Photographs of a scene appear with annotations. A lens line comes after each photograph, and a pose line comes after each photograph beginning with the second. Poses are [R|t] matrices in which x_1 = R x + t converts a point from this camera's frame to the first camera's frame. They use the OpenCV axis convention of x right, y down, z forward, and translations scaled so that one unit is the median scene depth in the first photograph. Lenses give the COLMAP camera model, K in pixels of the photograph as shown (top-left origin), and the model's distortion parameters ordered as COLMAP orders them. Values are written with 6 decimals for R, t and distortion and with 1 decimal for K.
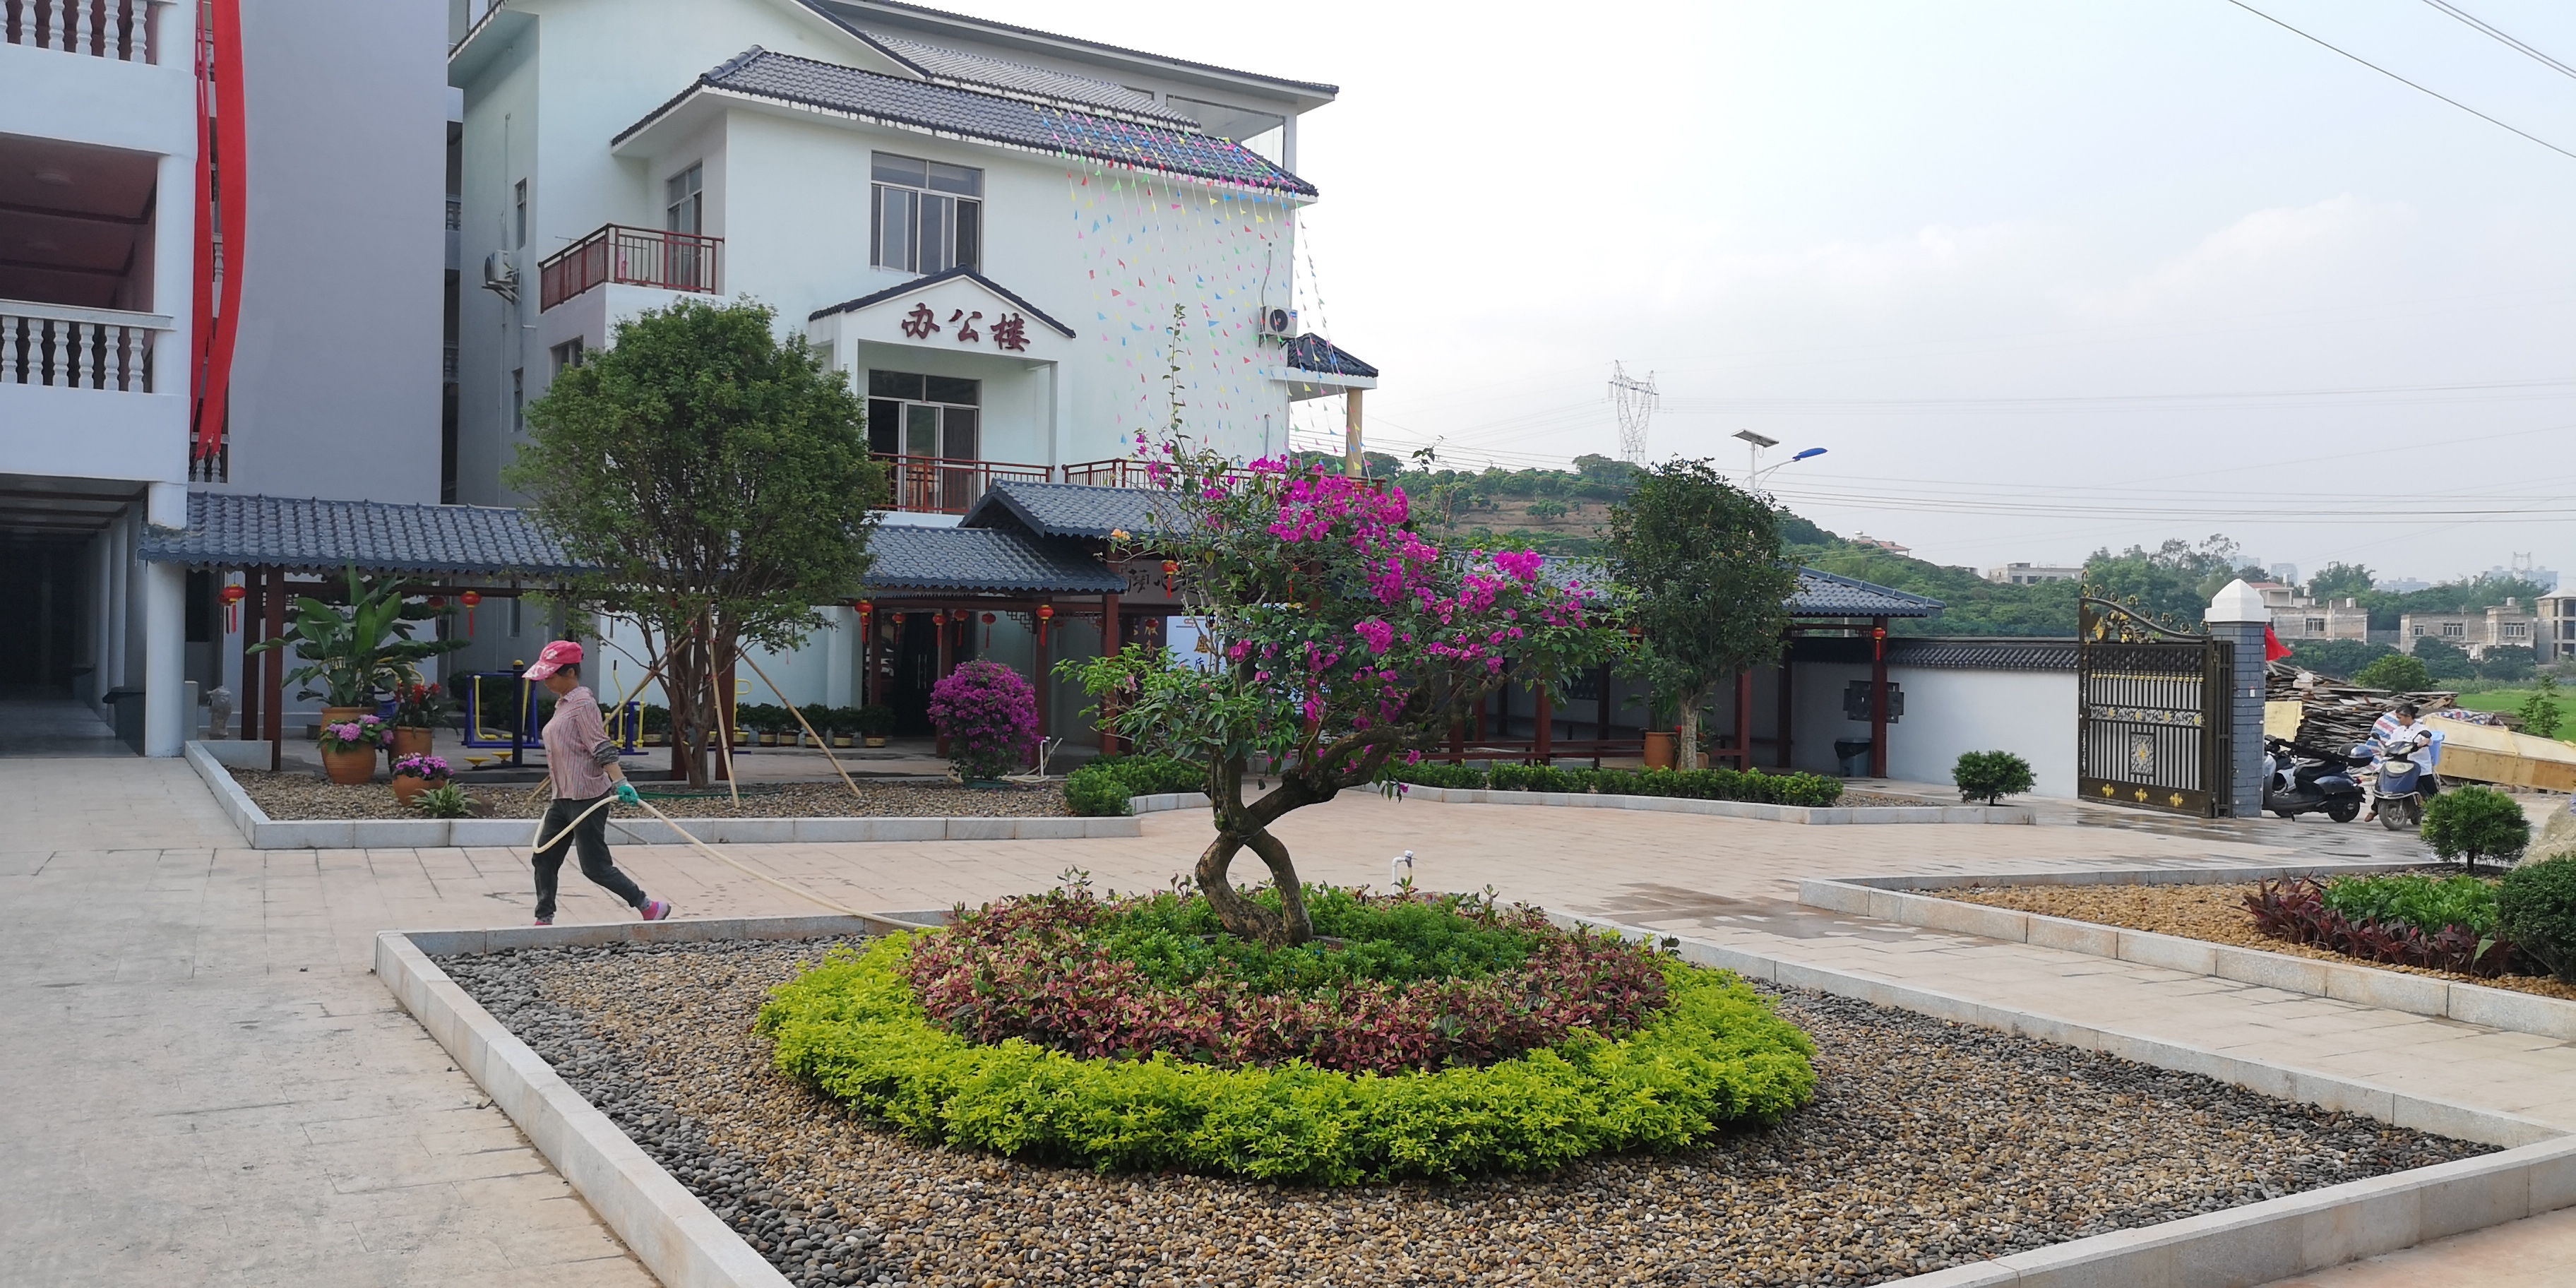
lens RADIAL K [[2052.8, 0, 1289.6], [0, 2052.8, 637.2], [0, 0, 1]] dist [0.044904, -0.001860]
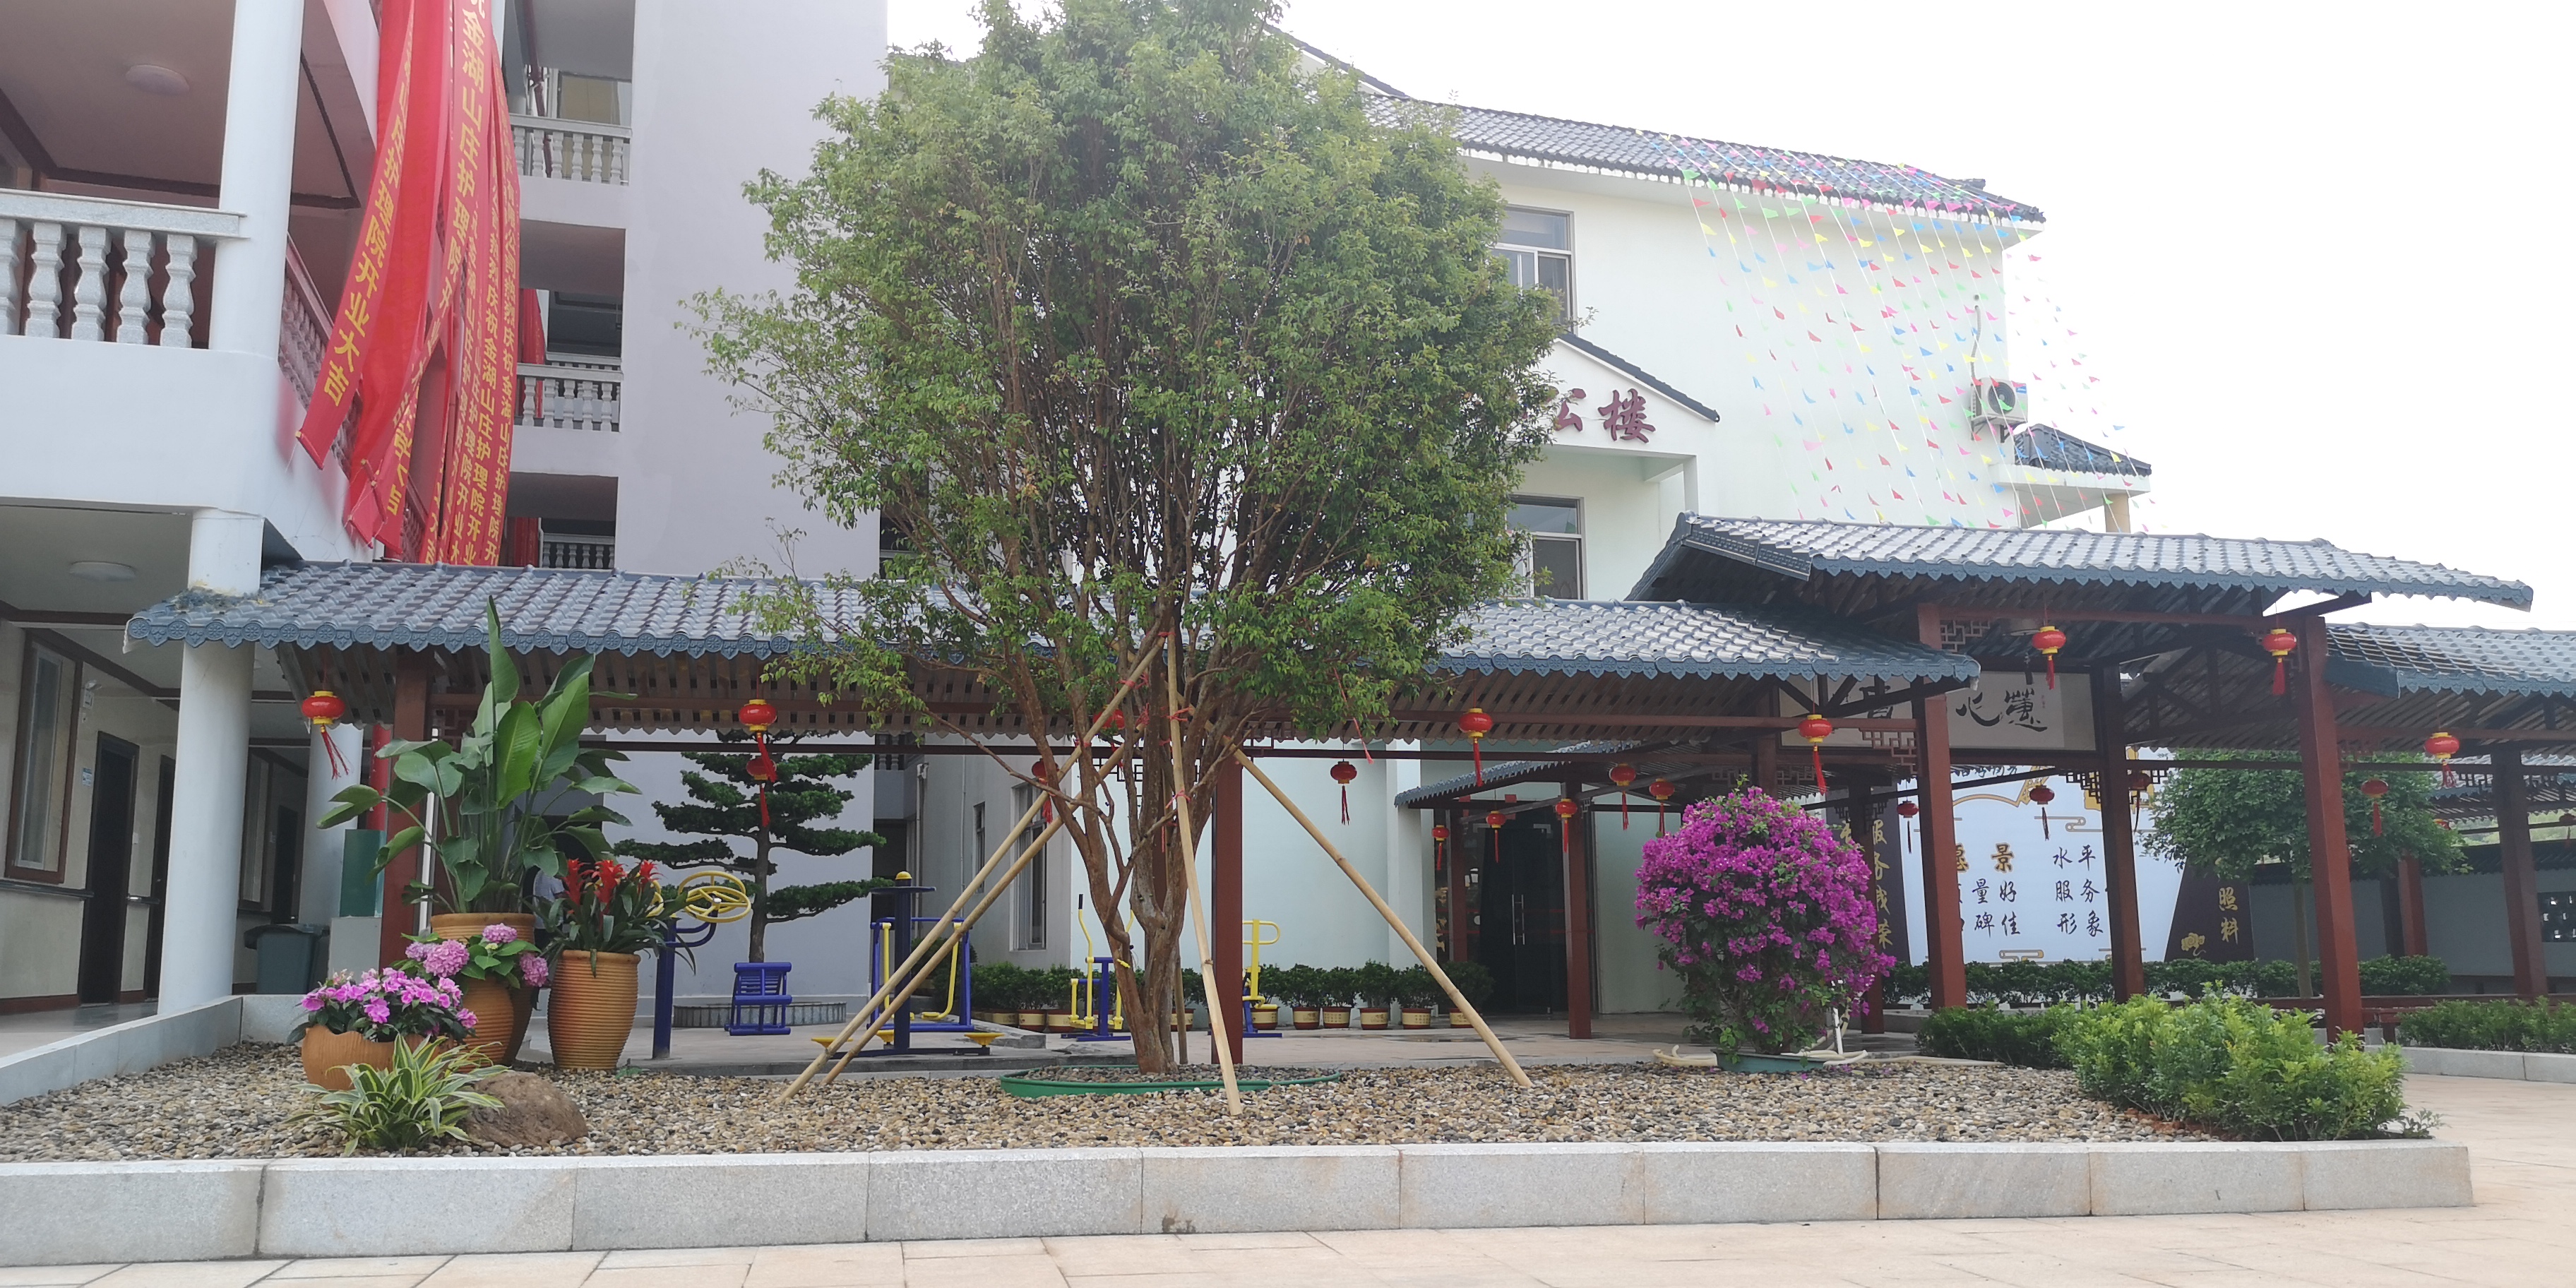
lens RADIAL K [[2052.8, 0, 1276.4], [0, 2052.8, 637.1], [0, 0, 1]] dist [0.044904, -0.001860]
pose [[0.965918, -0.067120, -0.249996, -0.081757], [0.029275, 0.987927, -0.152132, 0.027191], [0.257189, 0.139628, 0.956221, 0.318705]]
